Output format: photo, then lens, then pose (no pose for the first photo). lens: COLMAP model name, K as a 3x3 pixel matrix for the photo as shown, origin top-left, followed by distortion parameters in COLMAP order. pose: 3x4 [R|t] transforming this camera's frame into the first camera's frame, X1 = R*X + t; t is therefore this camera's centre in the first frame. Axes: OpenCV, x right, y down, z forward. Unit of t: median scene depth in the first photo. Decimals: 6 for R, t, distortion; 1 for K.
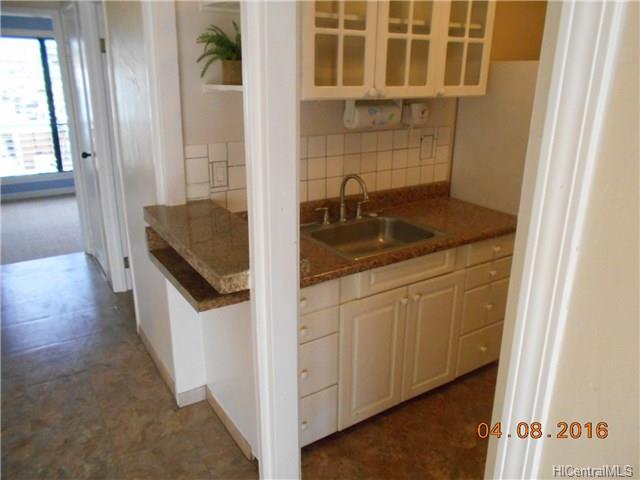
lens RADIAL K [[510.0, 0, 323.5], [0, 510.0, 239.6], [0, 0, 1]] dist [-0.006393, 0.013451]
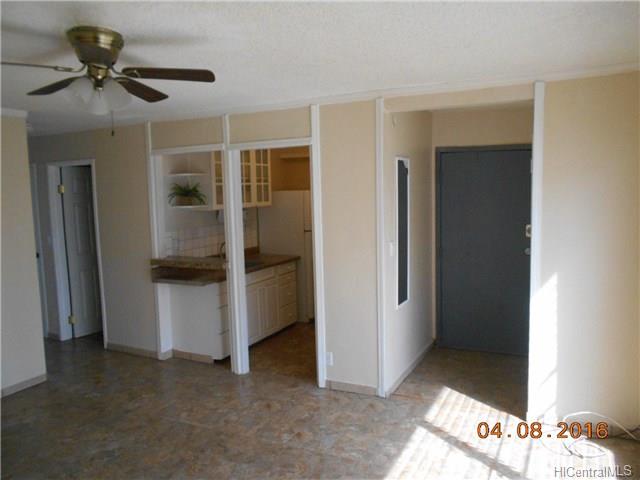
lens RADIAL K [[510.0, 0, 317.1], [0, 510.0, 239.0], [0, 0, 1]] dist [-0.006393, 0.013451]
pose [[0.870809, -0.086895, 0.483881, -0.691932], [0.195264, 0.964423, -0.178214, 0.347128], [-0.451180, 0.249675, 0.856796, -1.135461]]
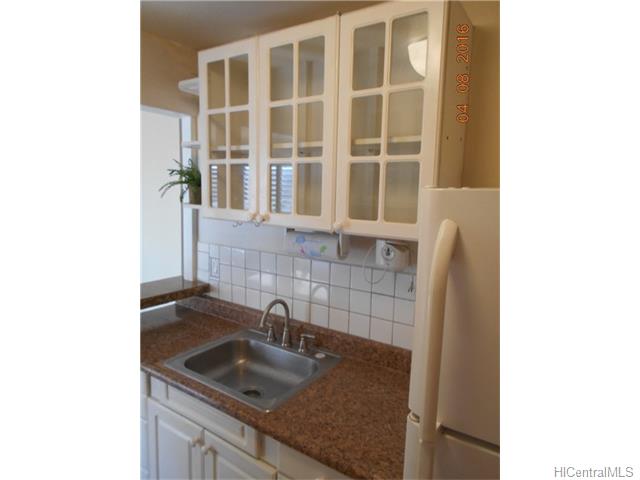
lens RADIAL K [[367.1, 0, 320.8], [0, 367.1, 233.2], [0, 0, 1]] dist [-0.028842, -0.000087]
pose [[0.402507, 0.120180, -0.907494, 0.701199], [-0.301846, 0.953326, -0.007631, -0.265051], [0.864220, 0.276995, 0.419996, 0.741567]]
